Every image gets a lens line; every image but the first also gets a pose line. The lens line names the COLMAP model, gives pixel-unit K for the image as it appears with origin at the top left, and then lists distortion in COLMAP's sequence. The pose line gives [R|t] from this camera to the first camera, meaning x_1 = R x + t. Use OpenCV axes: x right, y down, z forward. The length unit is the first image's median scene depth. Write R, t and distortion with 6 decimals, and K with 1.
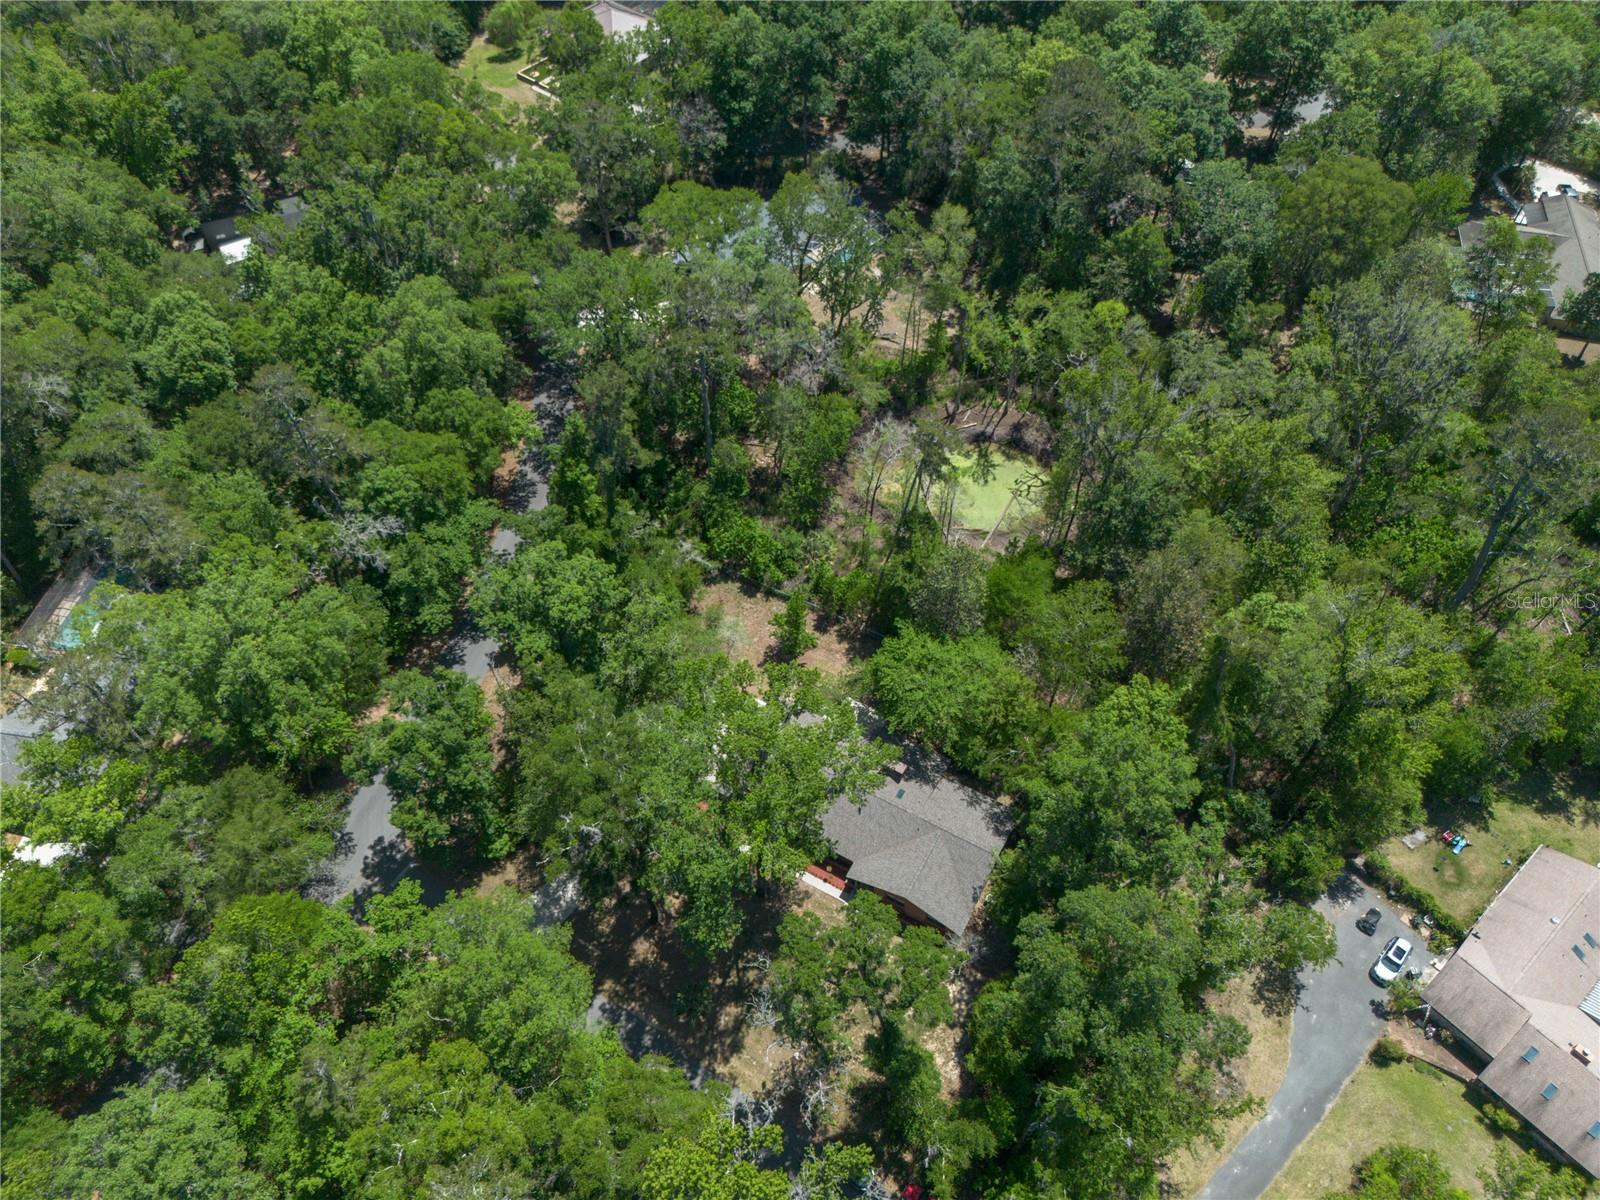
lens RADIAL K [[1124.7, 0, 800.0], [0, 1124.7, 600.0], [0, 0, 1]] dist [0.079452, -0.075275]
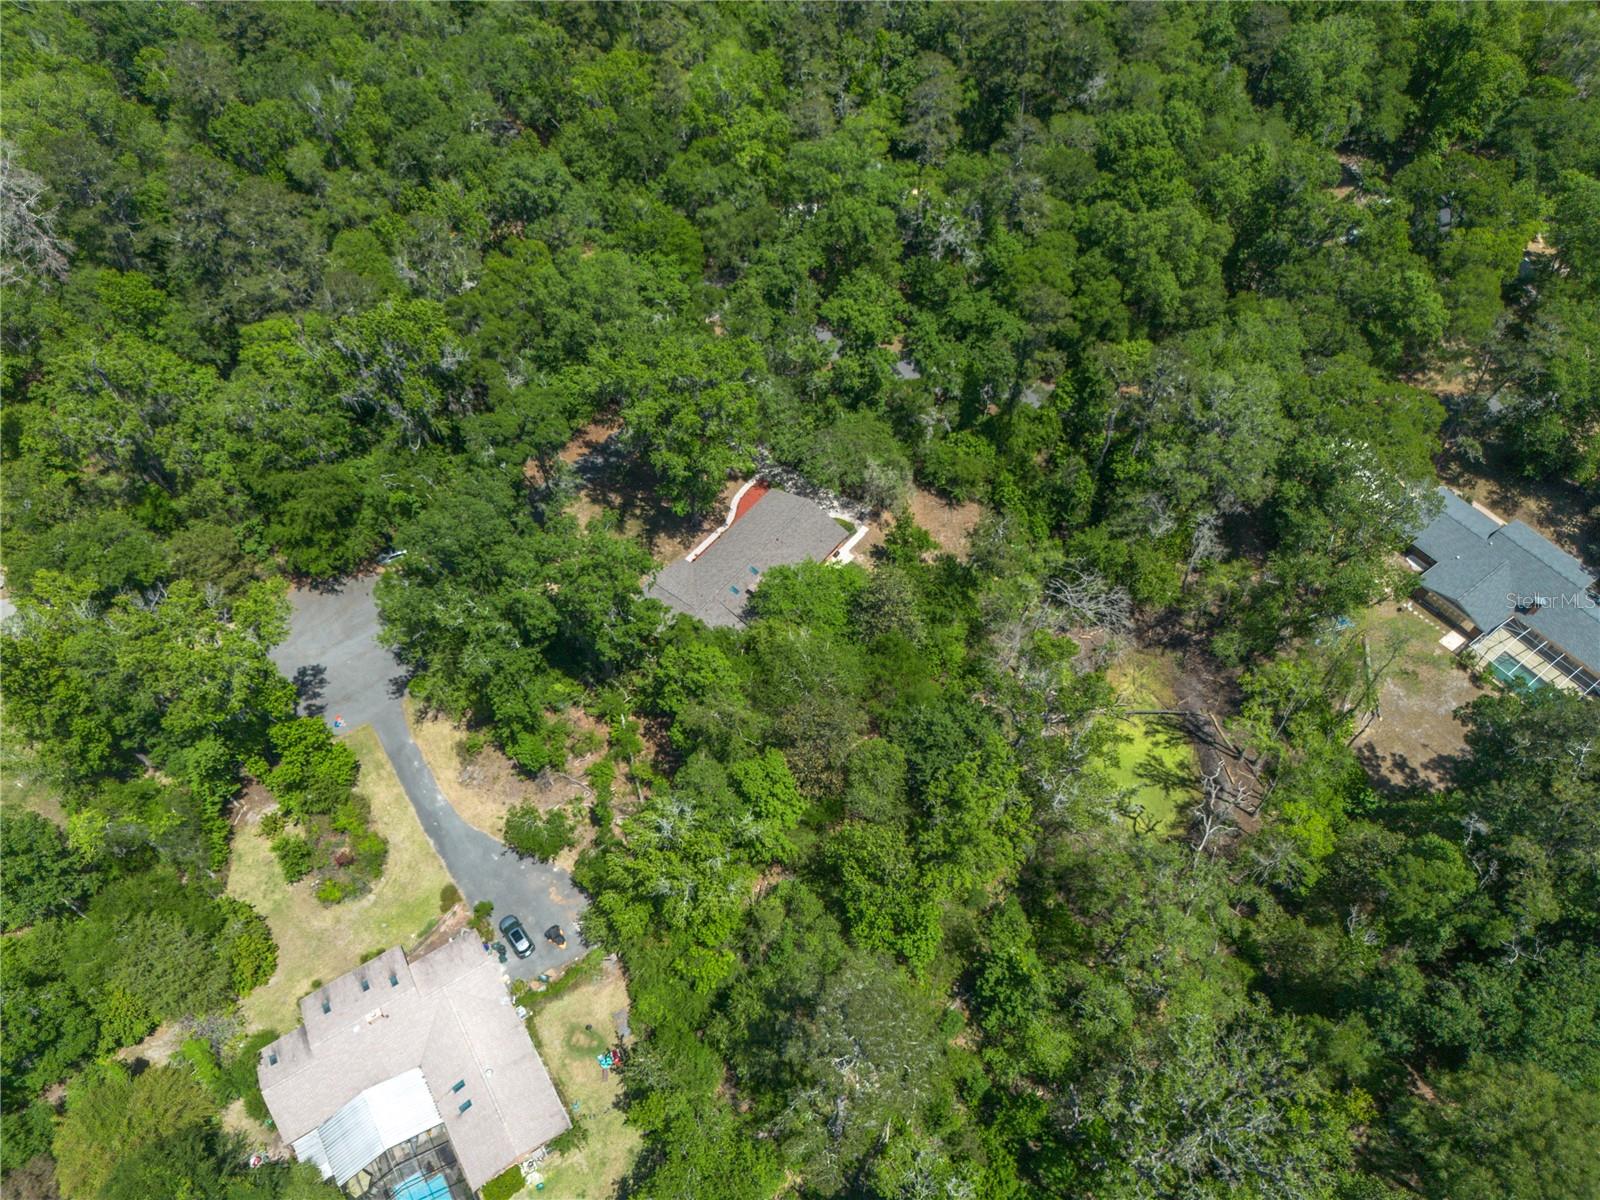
lens RADIAL K [[1124.7, 0, 800.0], [0, 1124.7, 600.0], [0, 0, 1]] dist [0.079452, -0.075275]
pose [[-0.141531, 0.801628, -0.580828, 0.809358], [-0.777358, 0.273286, 0.566594, -0.583784], [0.612930, 0.531702, 0.584474, 0.325275]]
